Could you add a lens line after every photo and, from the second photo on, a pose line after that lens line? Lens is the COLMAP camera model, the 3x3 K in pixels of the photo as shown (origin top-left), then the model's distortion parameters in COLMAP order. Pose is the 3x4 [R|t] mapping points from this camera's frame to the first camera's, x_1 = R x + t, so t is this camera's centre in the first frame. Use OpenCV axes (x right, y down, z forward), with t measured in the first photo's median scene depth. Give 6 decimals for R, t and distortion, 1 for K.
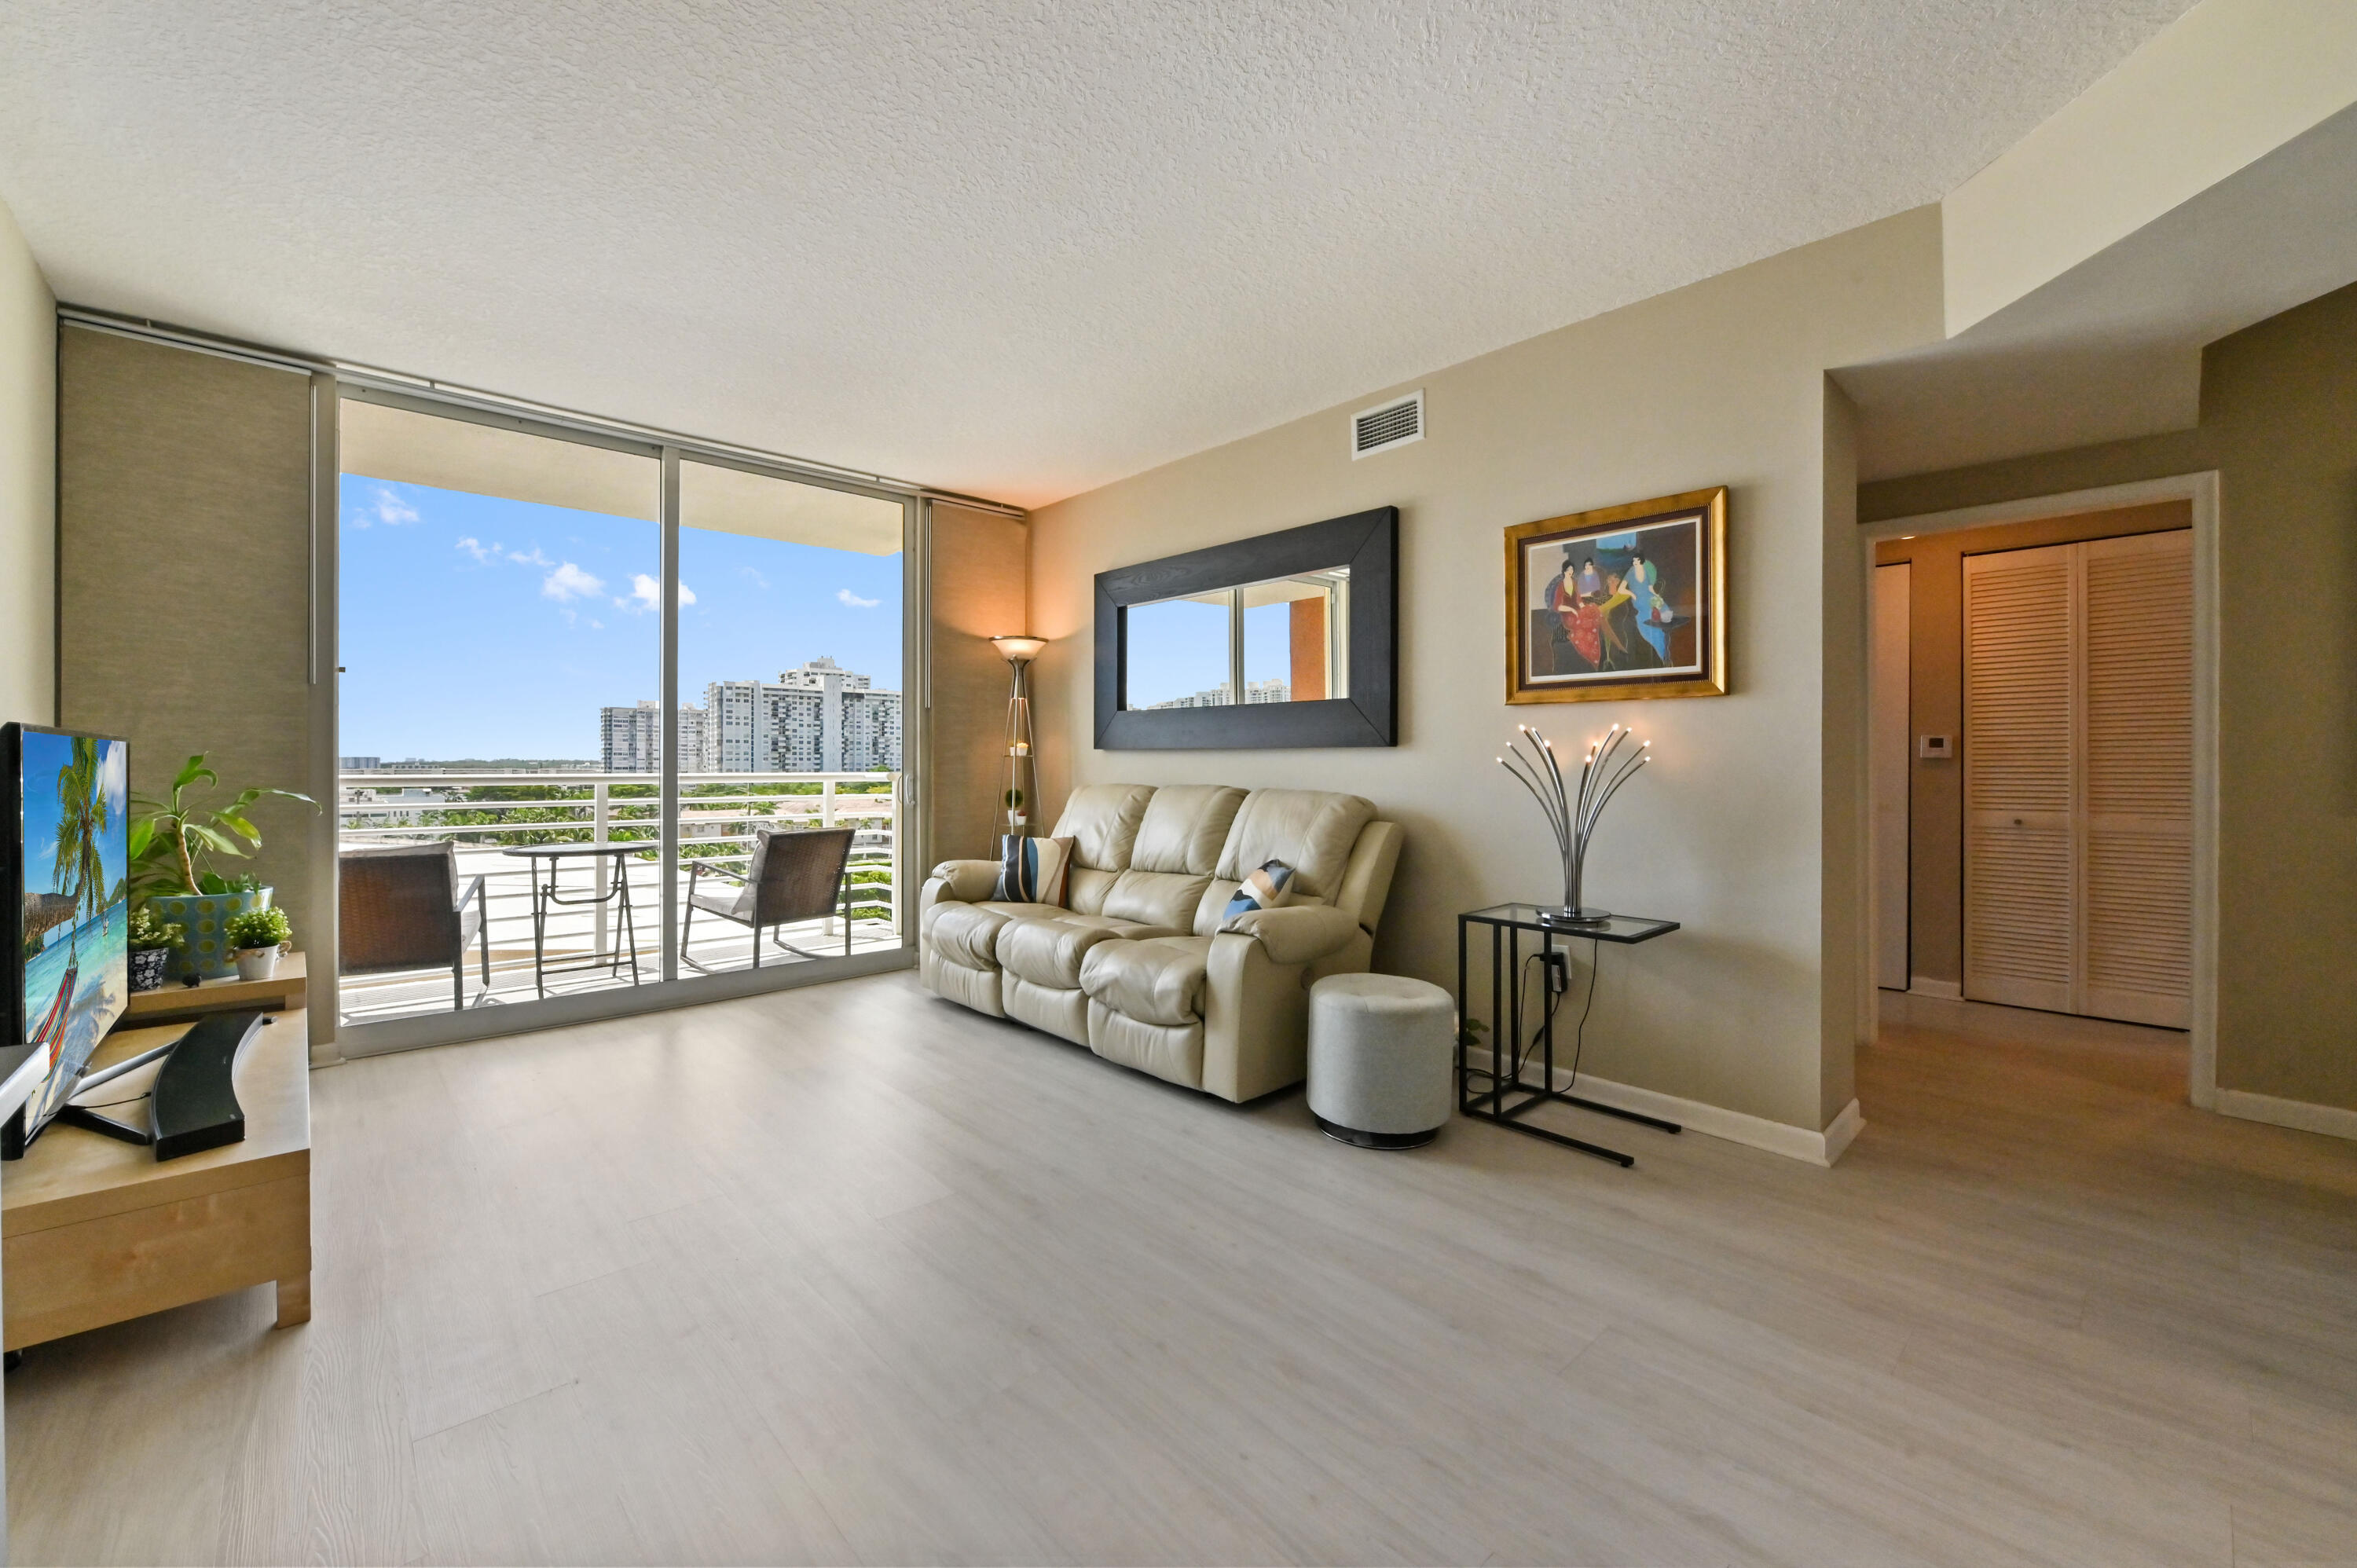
lens RADIAL K [[947.3, 0, 1181.0], [0, 947.3, 759.4], [0, 0, 1]] dist [-0.005082, -0.000244]
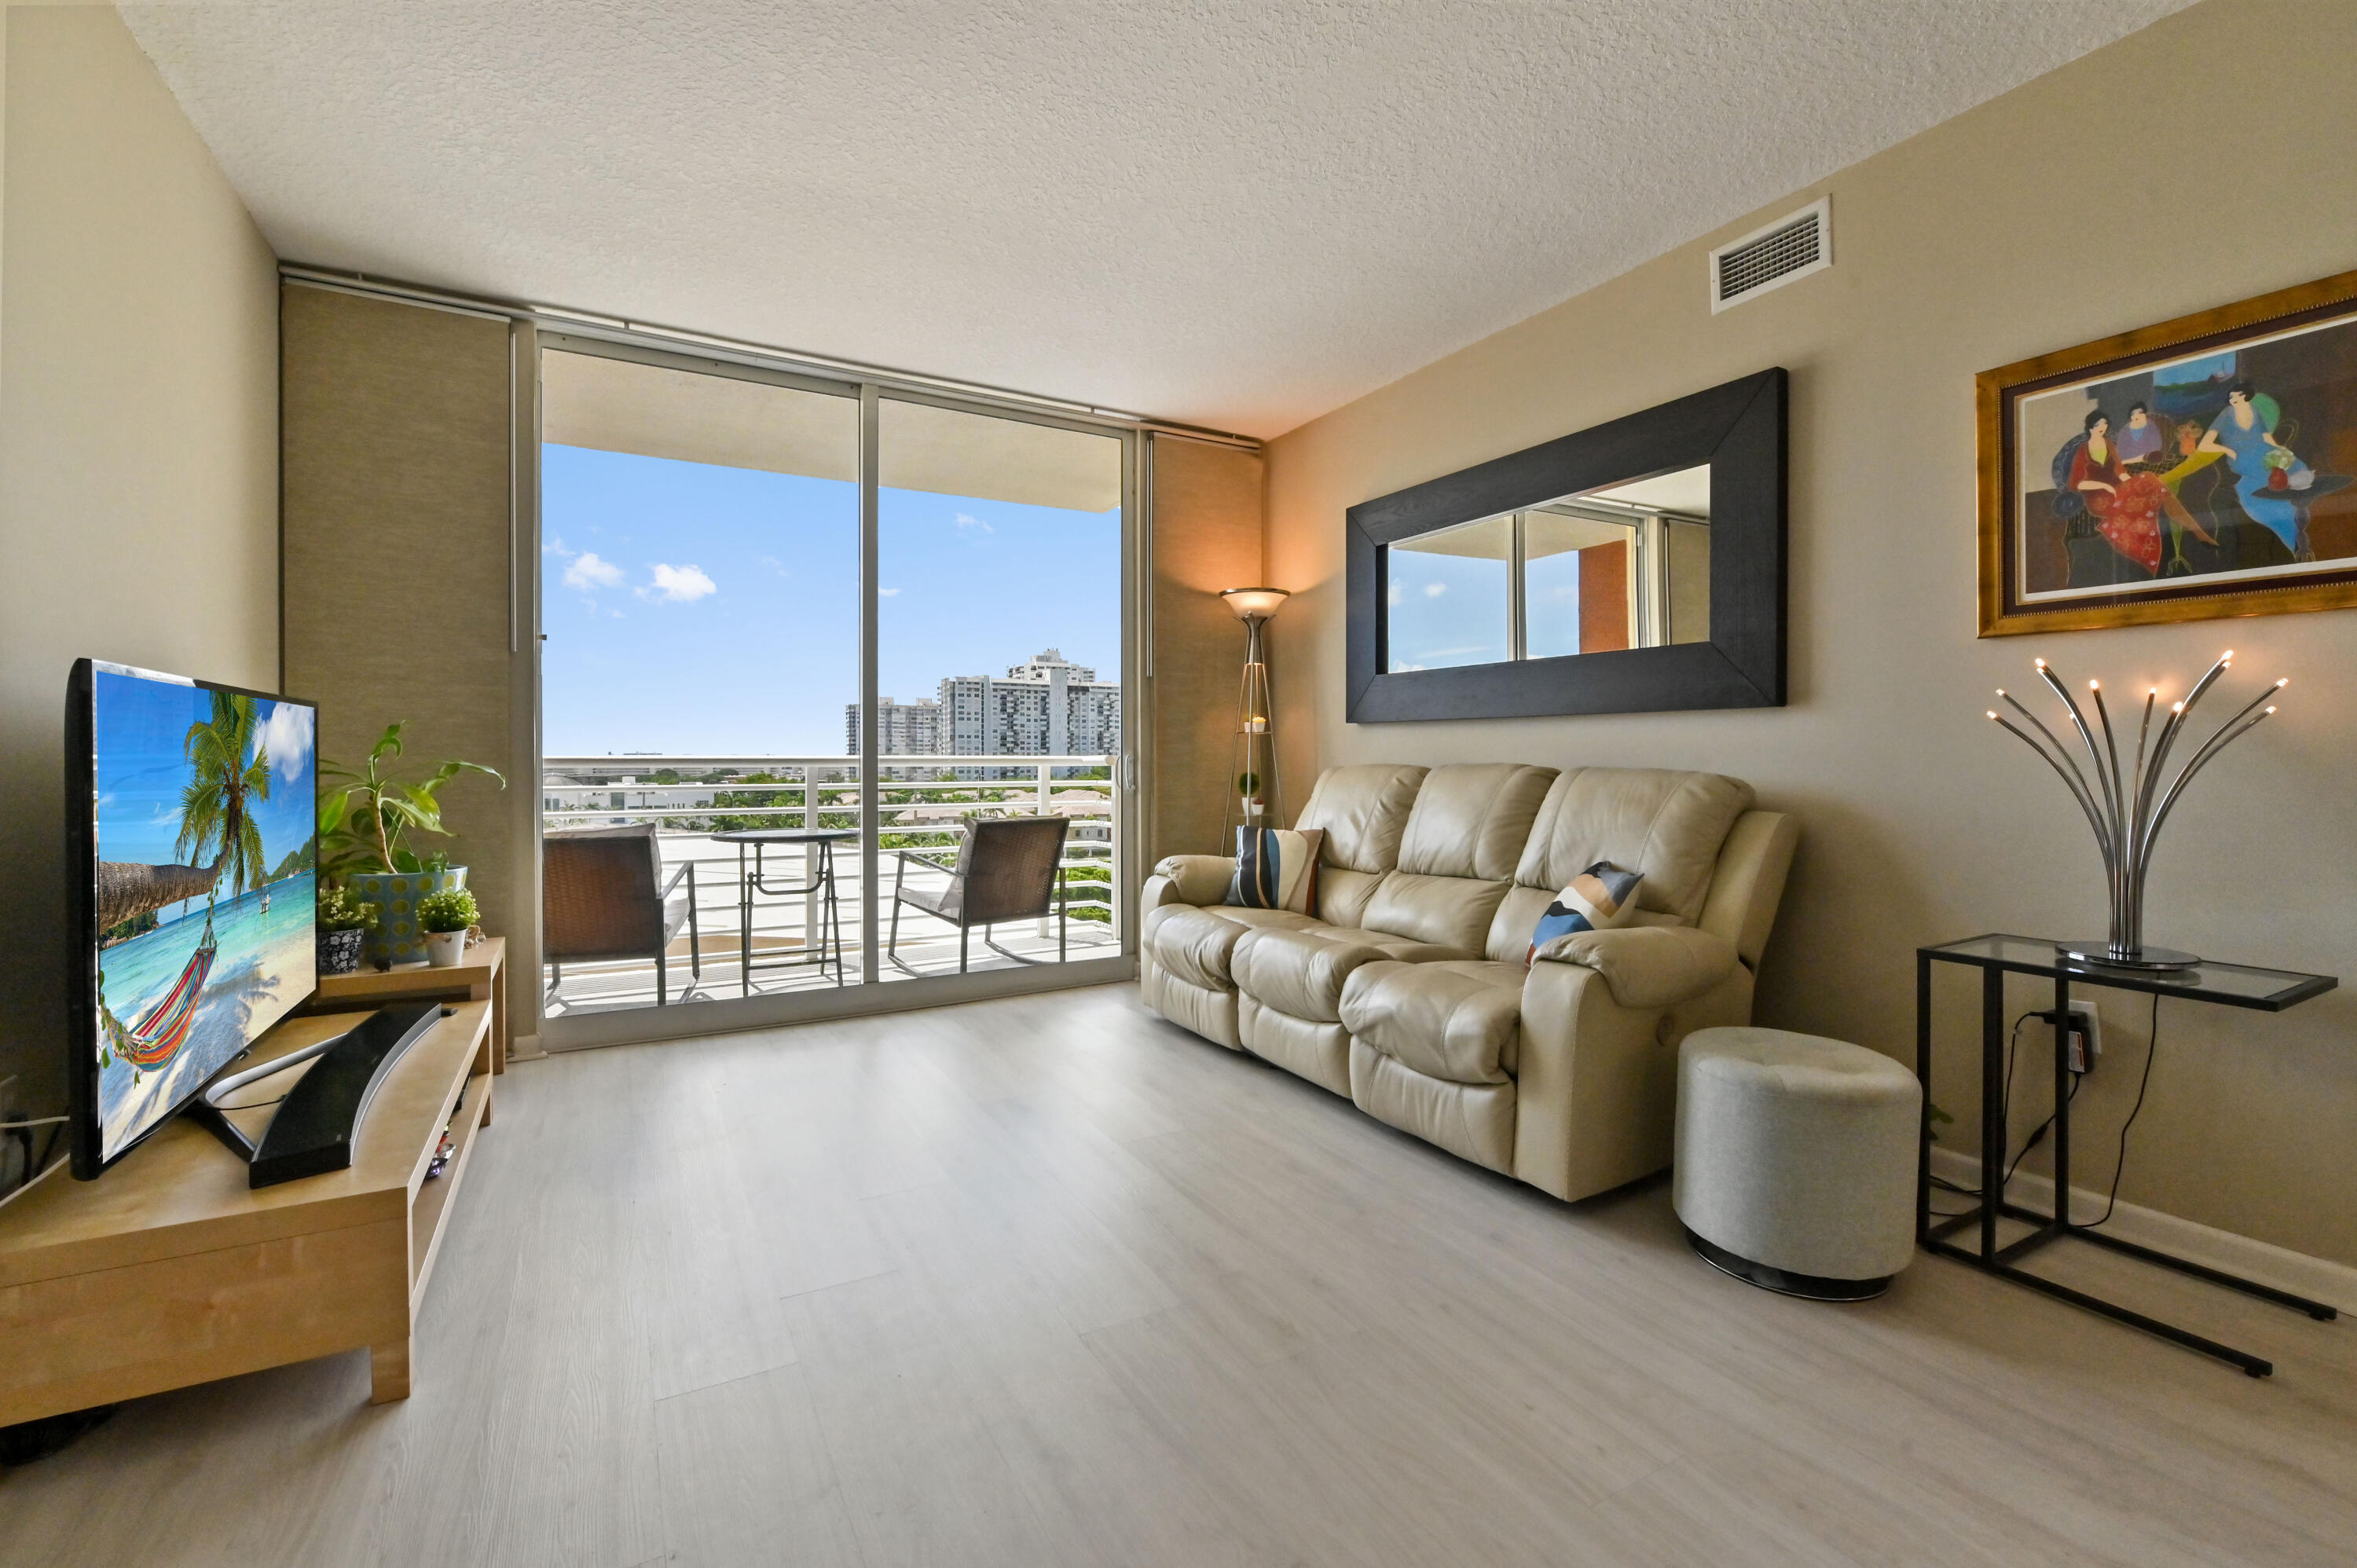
lens RADIAL K [[1017.0, 0, 1188.2], [0, 1017.0, 758.0], [0, 0, 1]] dist [-0.006212, -0.000473]
pose [[0.974507, -0.000946, -0.224357, -0.038280], [0.001751, 0.999993, 0.003387, 0.021964], [0.224352, -0.003693, 0.974501, 0.157220]]
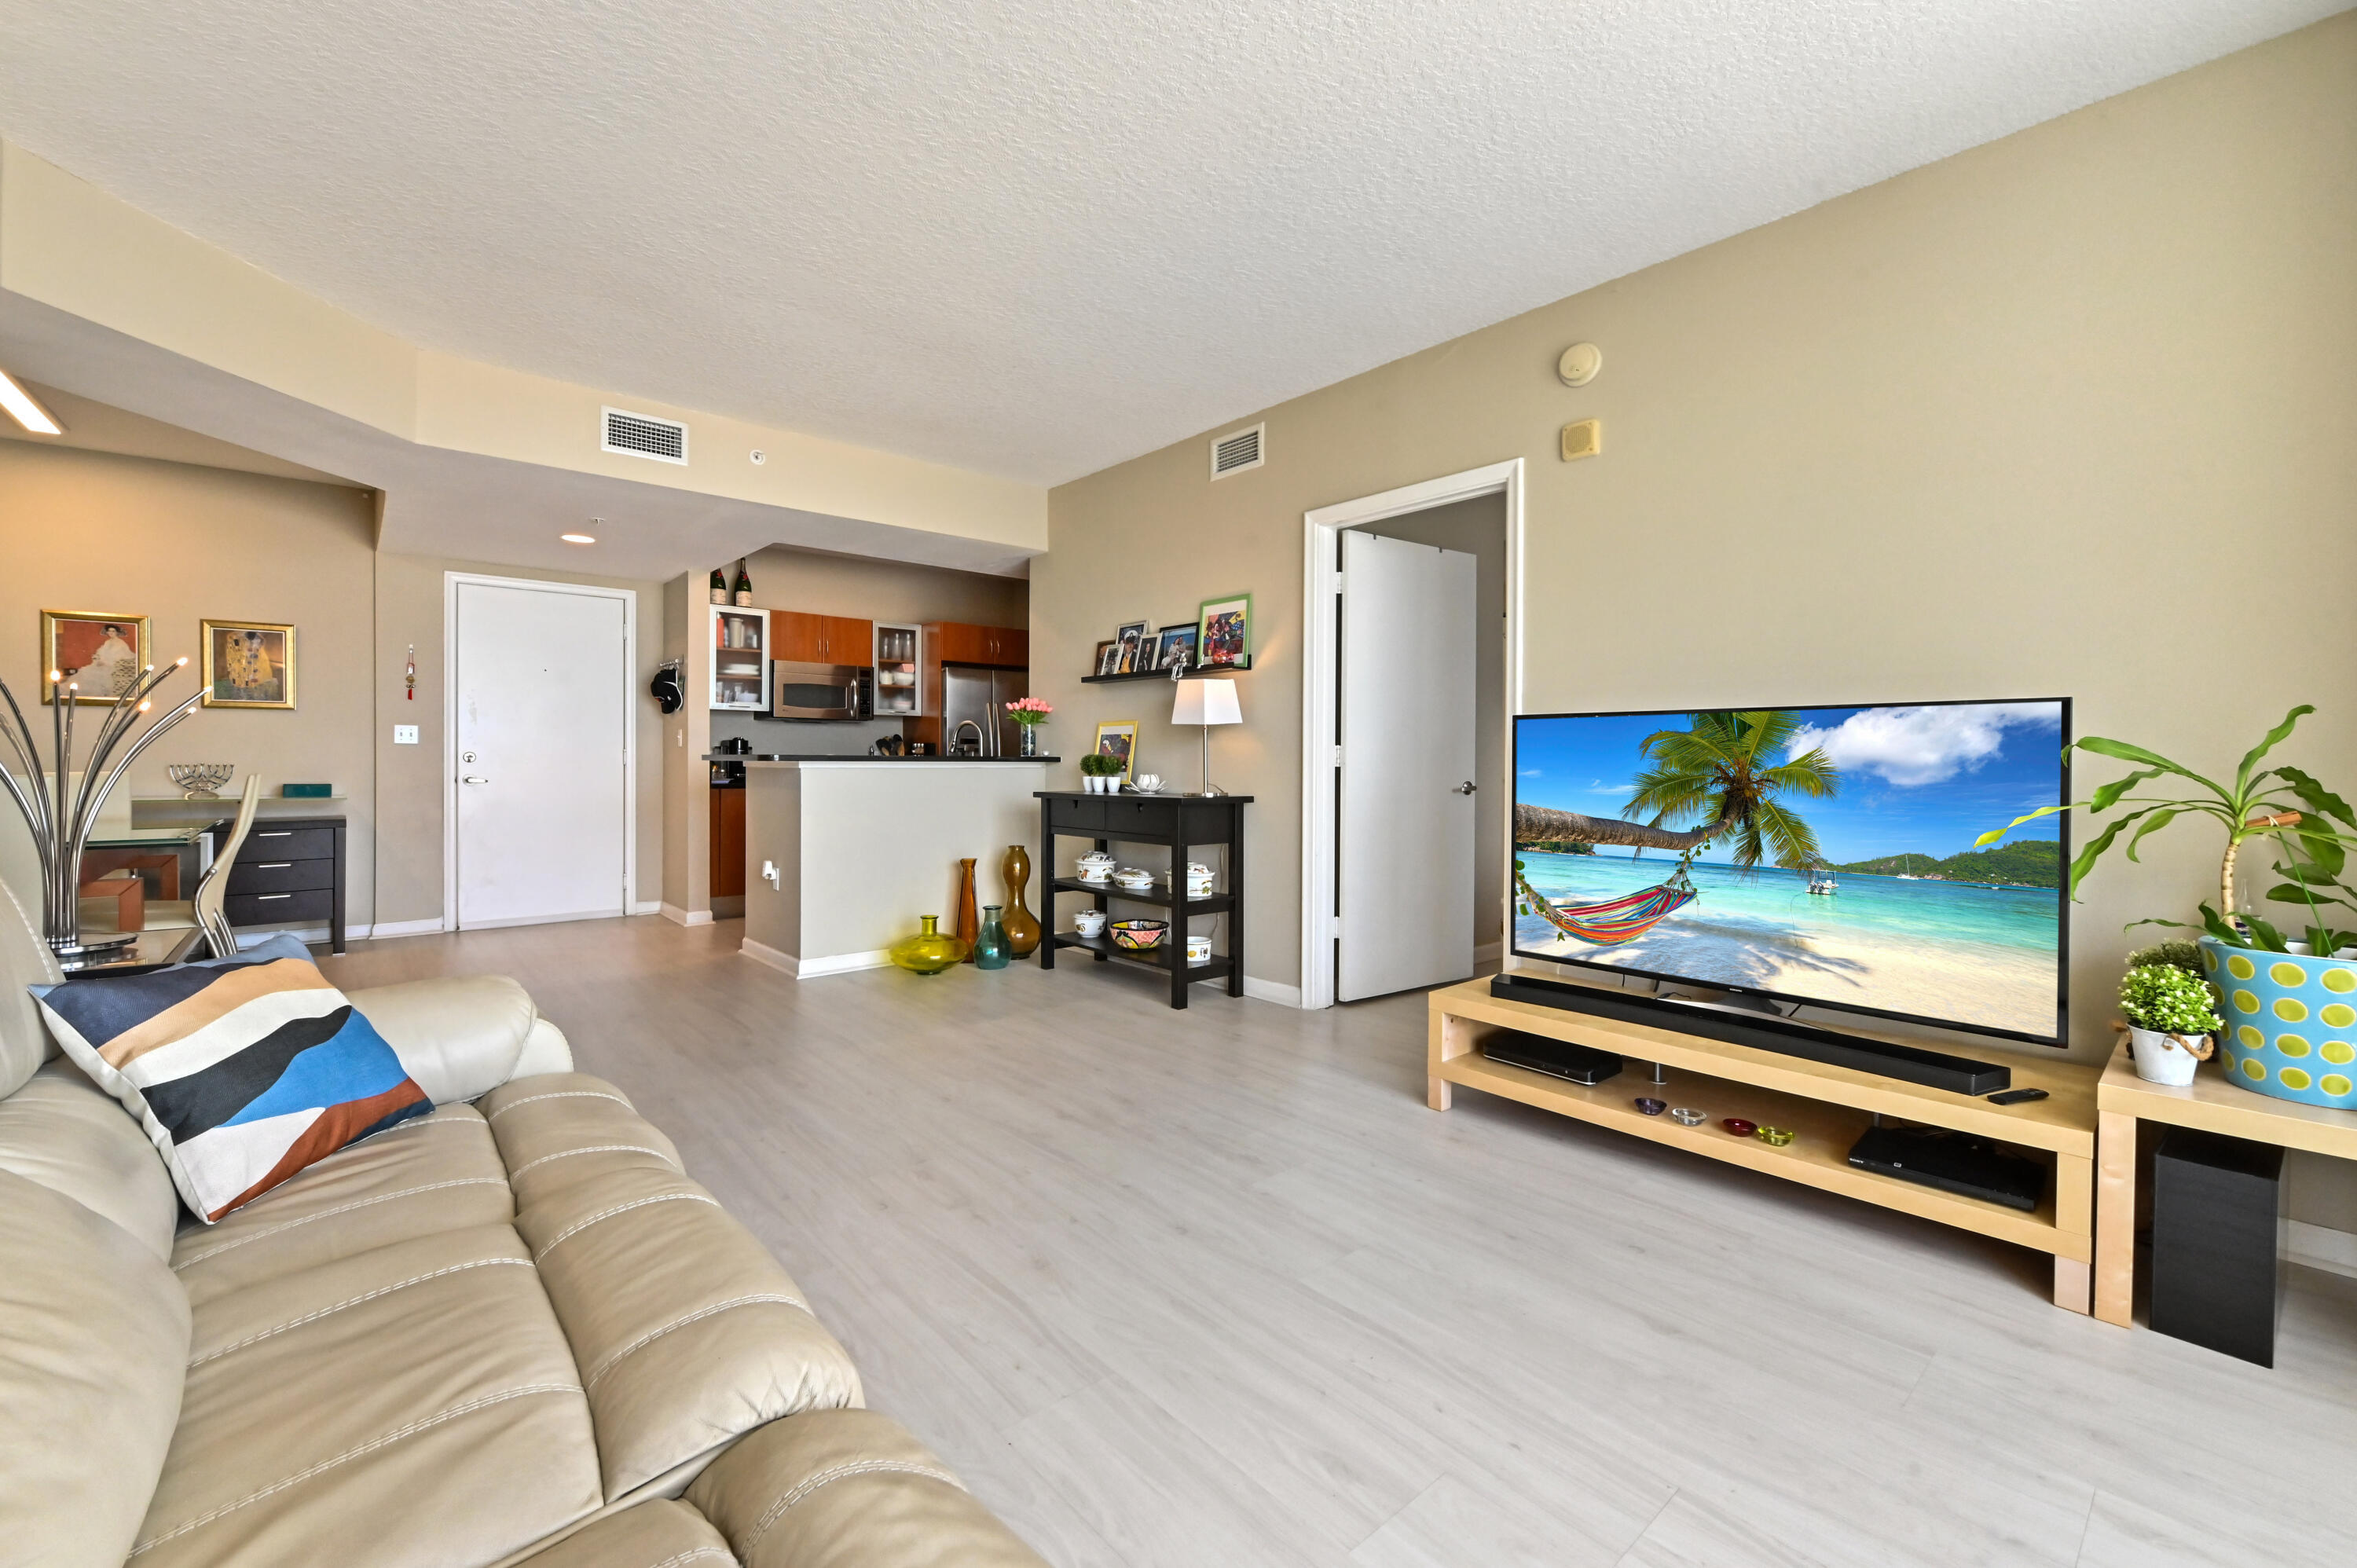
lens RADIAL K [[968.6, 0, 1192.0], [0, 968.6, 767.8], [0, 0, 1]] dist [-0.004717, -0.000331]
pose [[-0.999693, -0.007467, 0.023611, -0.302889], [-0.007336, 0.999957, 0.005643, 0.027908], [-0.023652, 0.005468, -0.999705, 1.325215]]
